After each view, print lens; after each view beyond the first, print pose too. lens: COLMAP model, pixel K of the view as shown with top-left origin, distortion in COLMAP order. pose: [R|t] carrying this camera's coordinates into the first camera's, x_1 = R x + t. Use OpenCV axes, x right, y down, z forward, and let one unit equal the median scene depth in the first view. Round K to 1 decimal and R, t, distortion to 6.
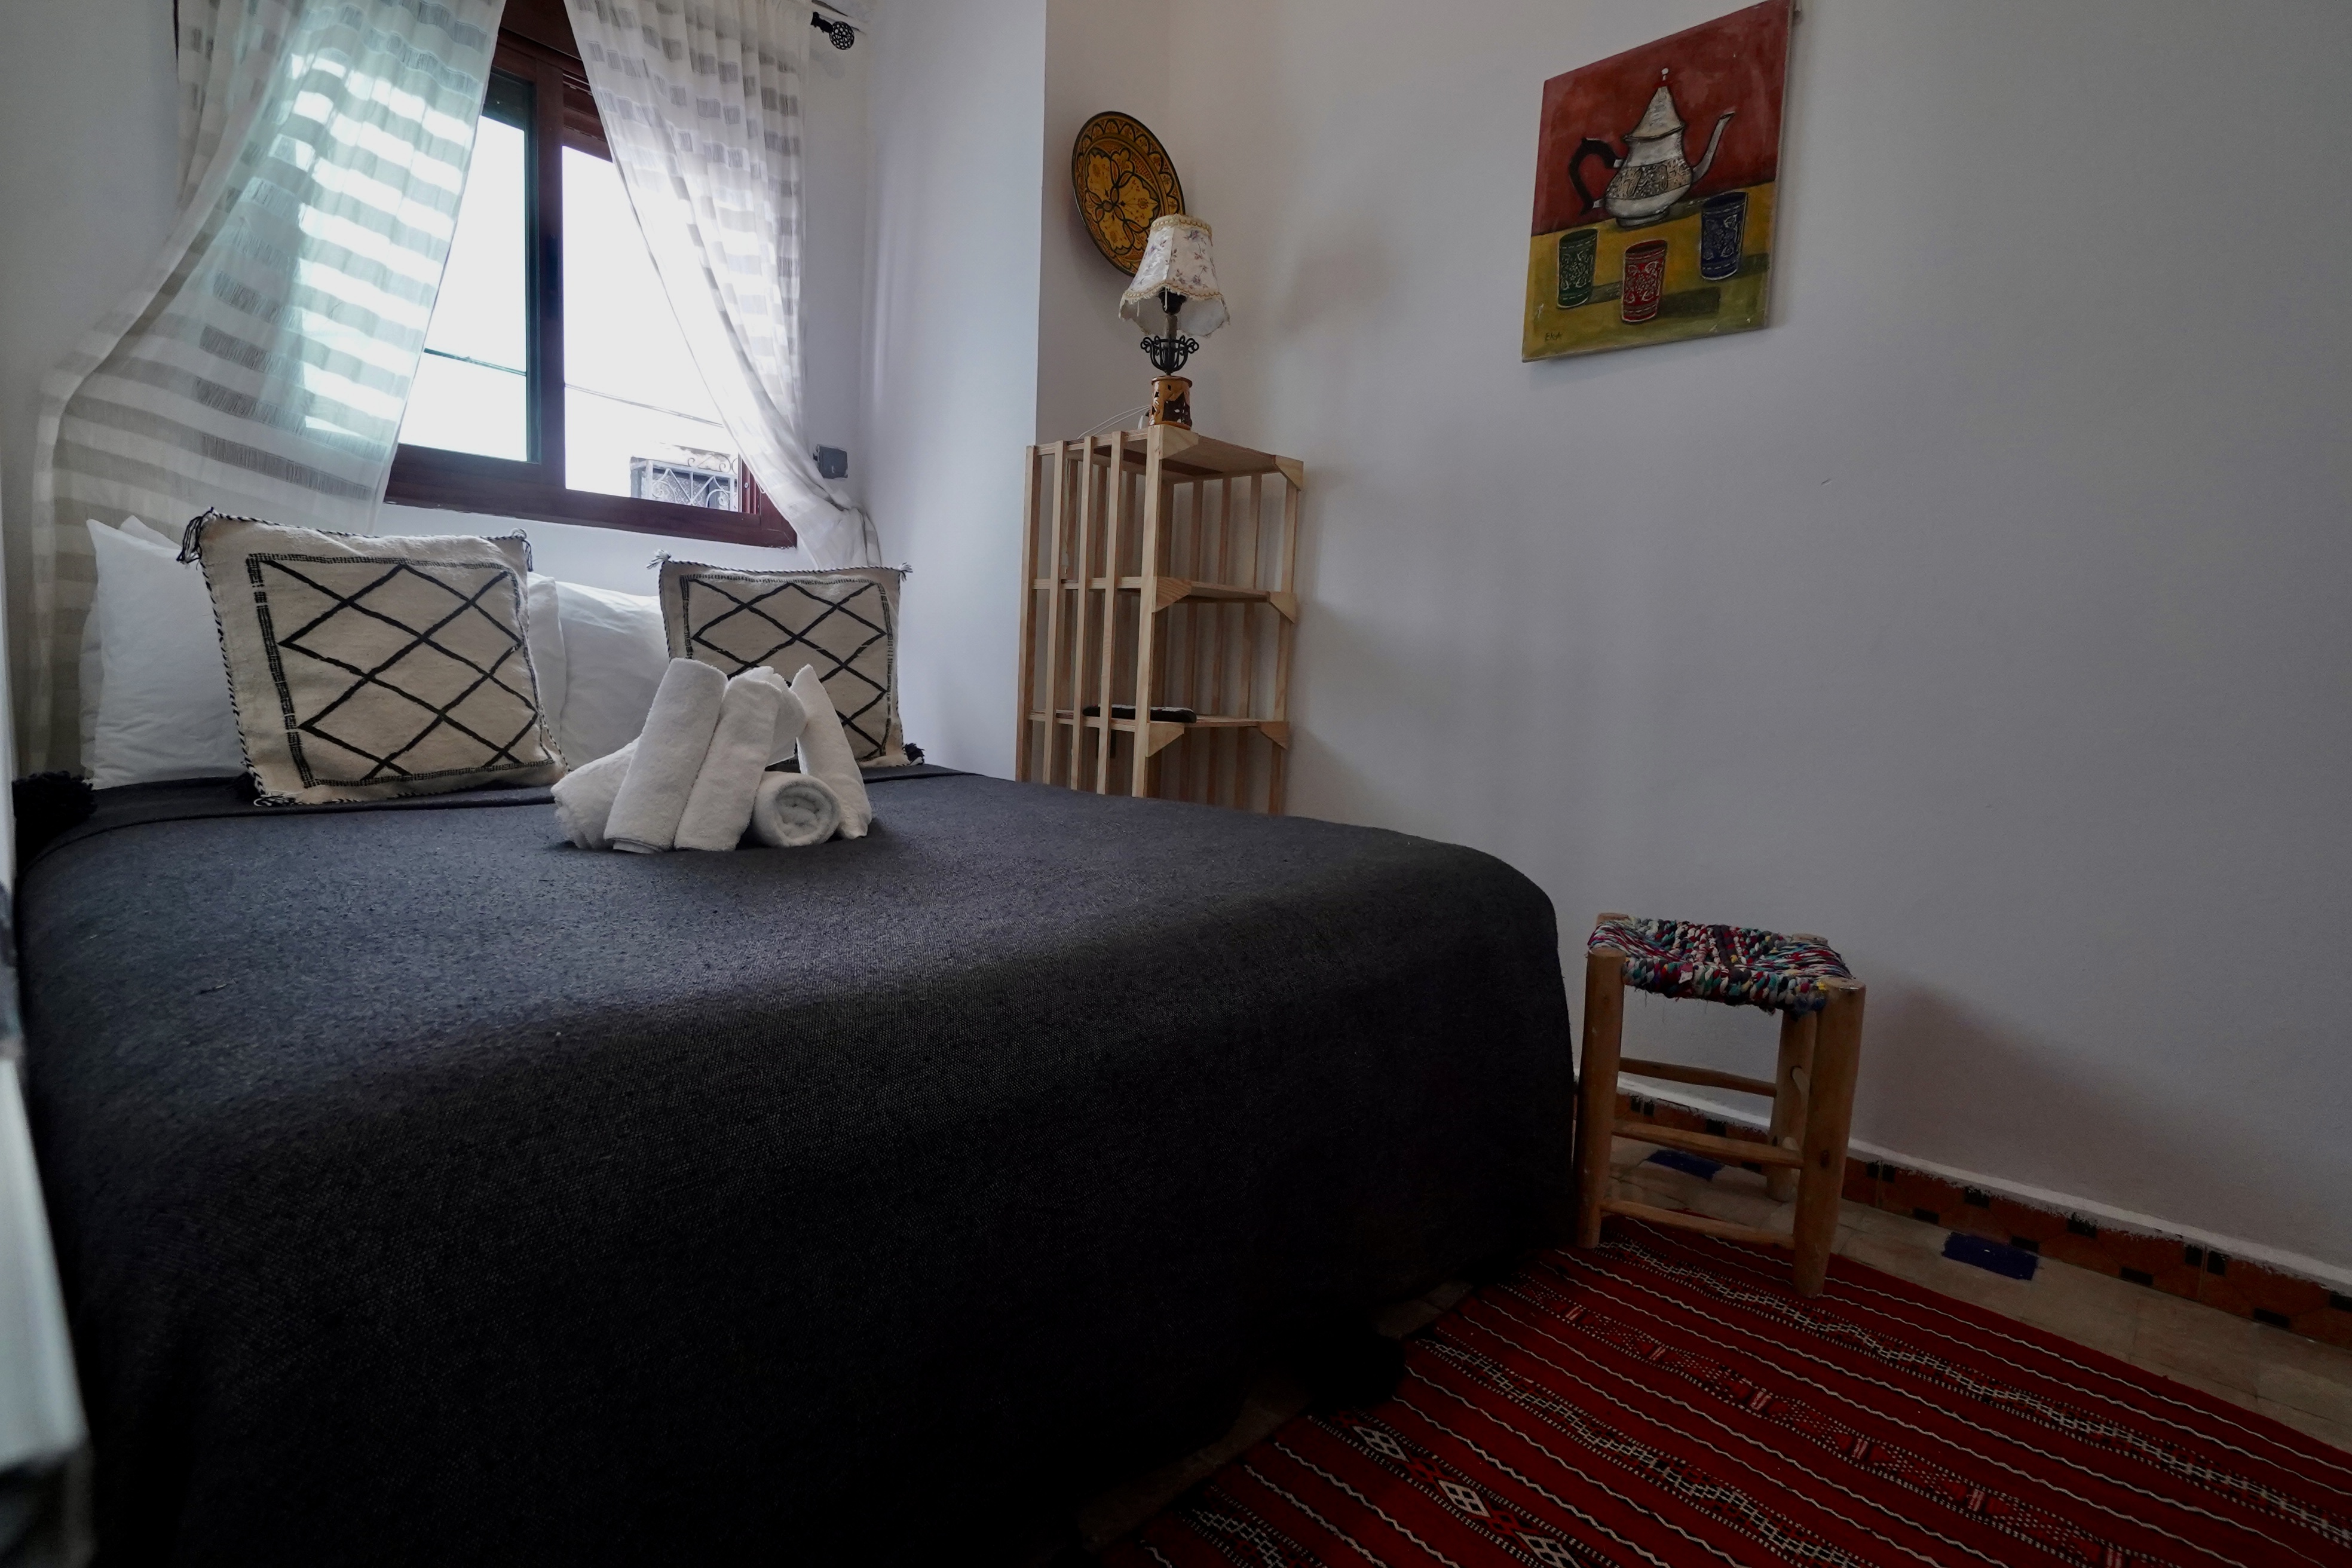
lens RADIAL K [[1029.0, 0, 1100.2], [0, 1029.0, 822.6], [0, 0, 1]] dist [-0.033376, 0.007702]
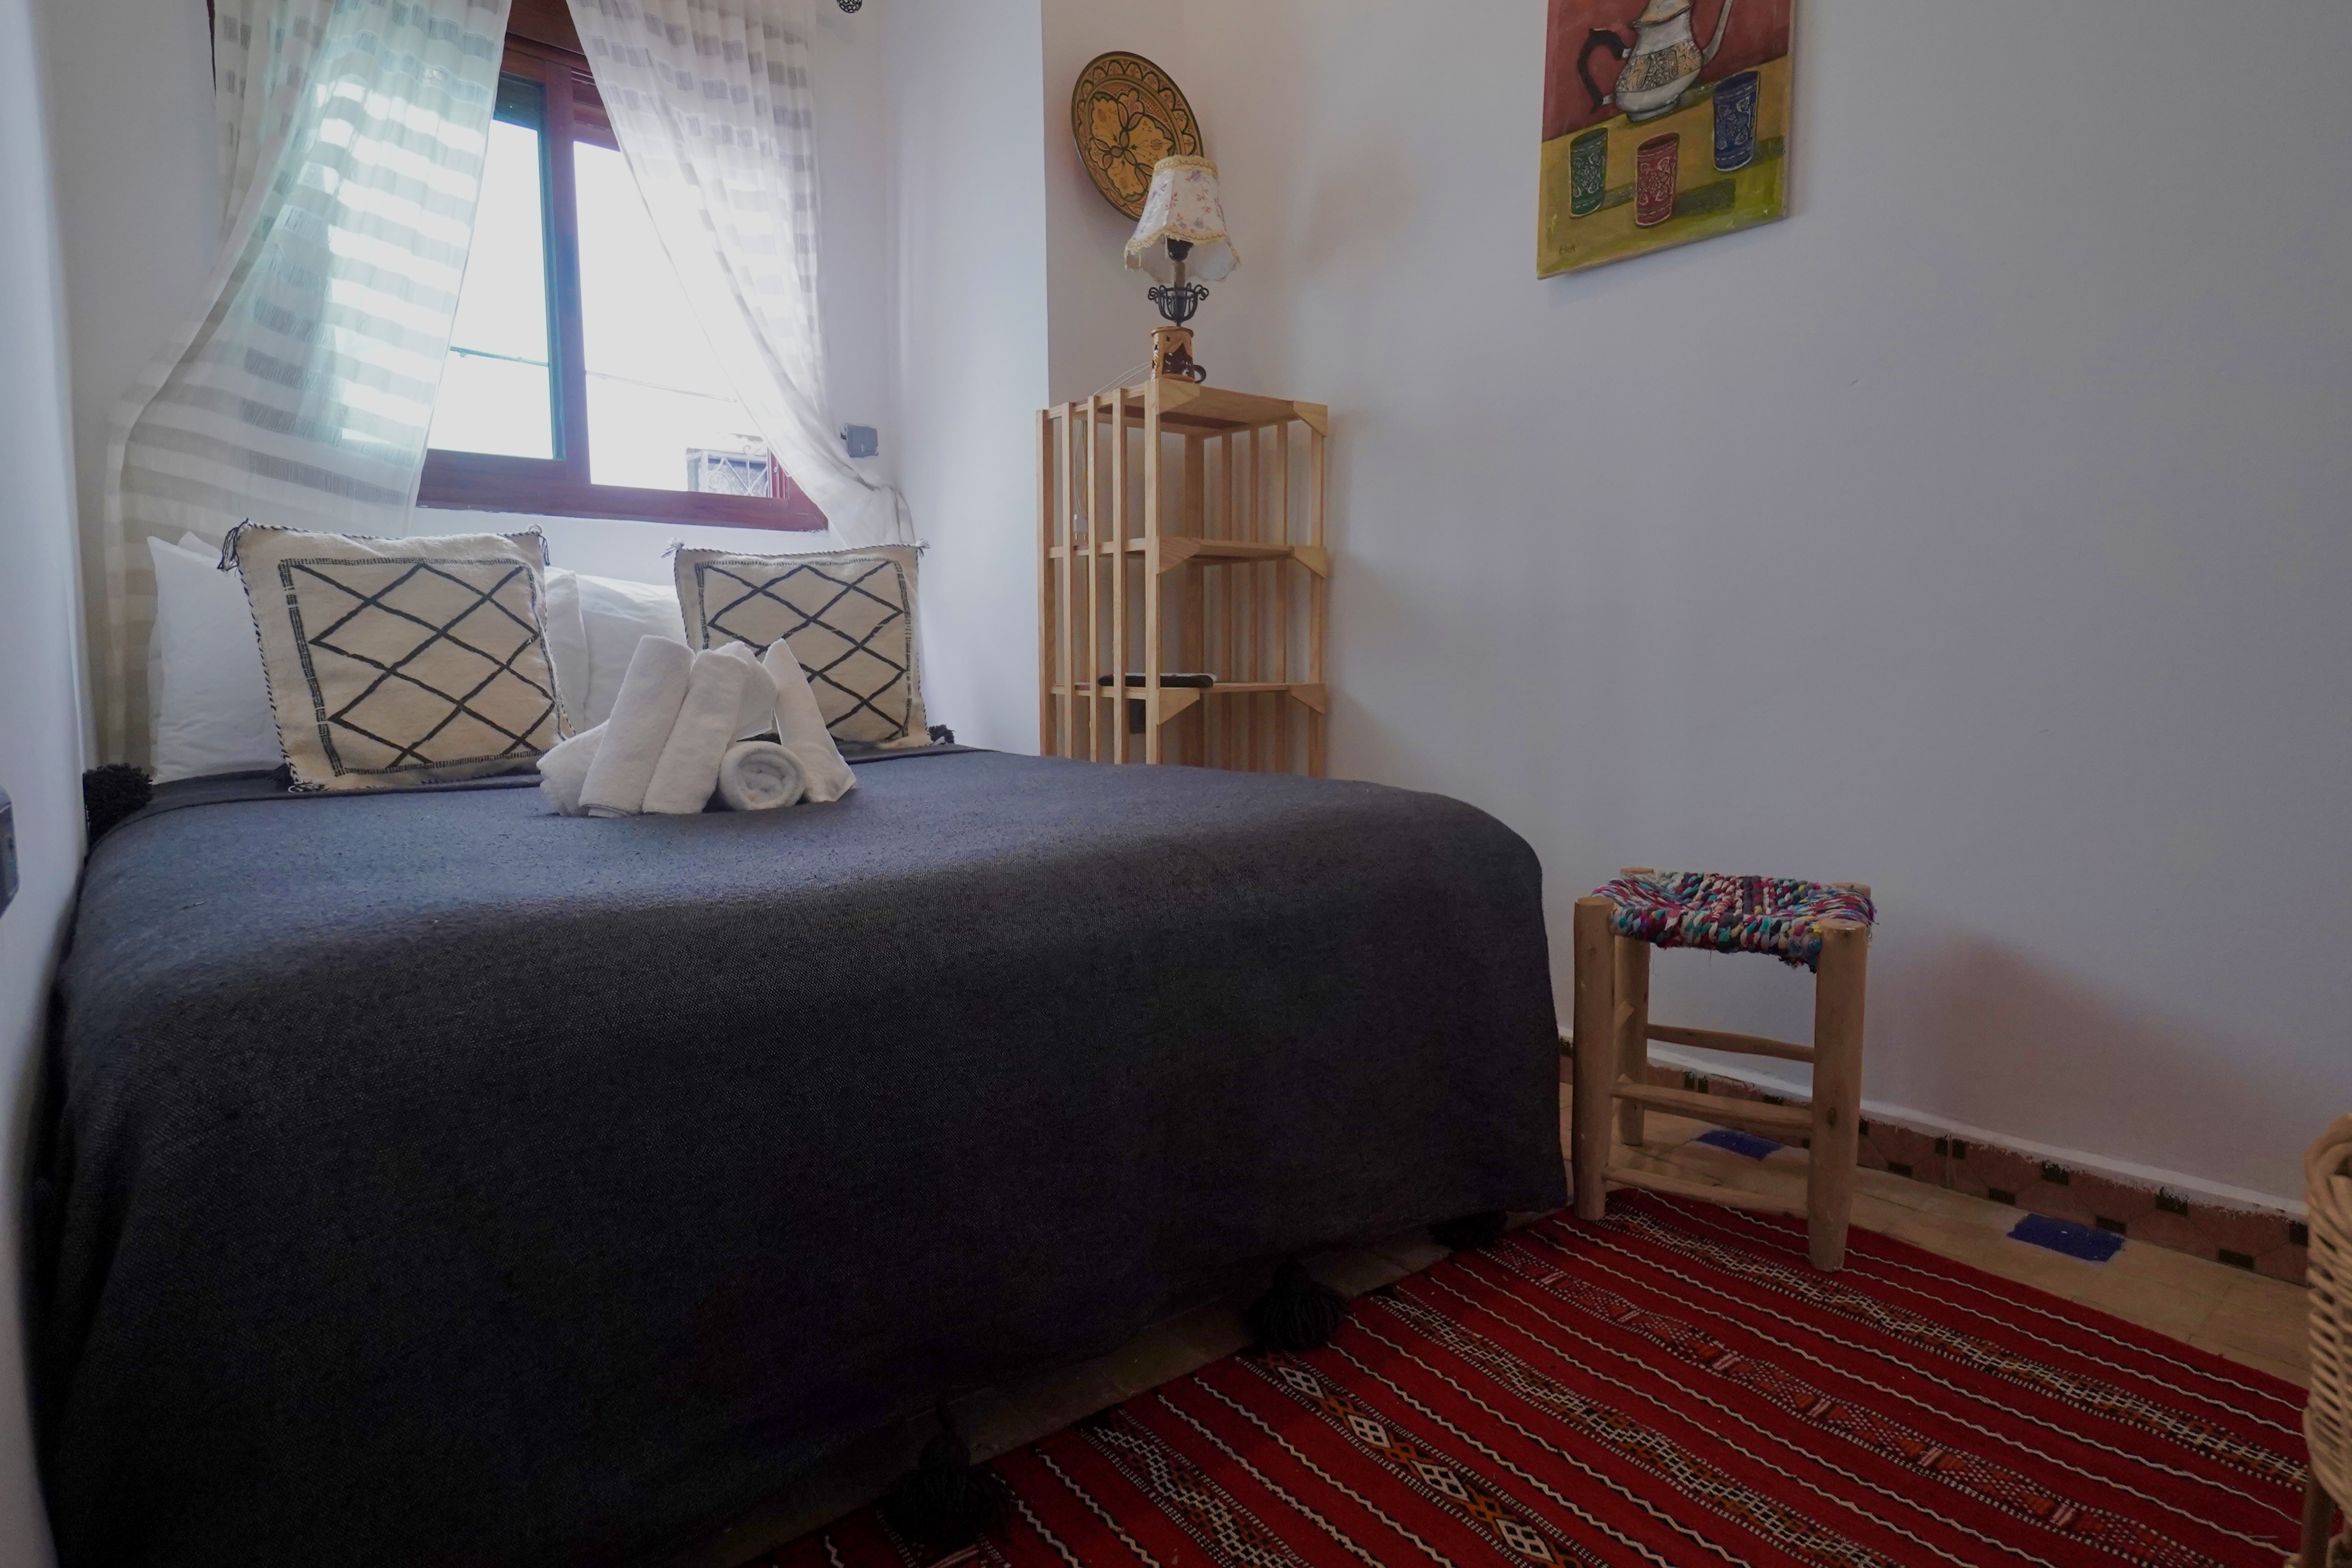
lens RADIAL K [[1197.7, 0, 1158.7], [0, 1197.7, 838.5], [0, 0, 1]] dist [-0.005661, -0.005526]
pose [[0.991907, -0.028271, -0.123783, 0.209000], [0.027555, 0.999592, -0.007492, 0.058807], [0.123944, 0.004021, 0.992281, -0.128649]]
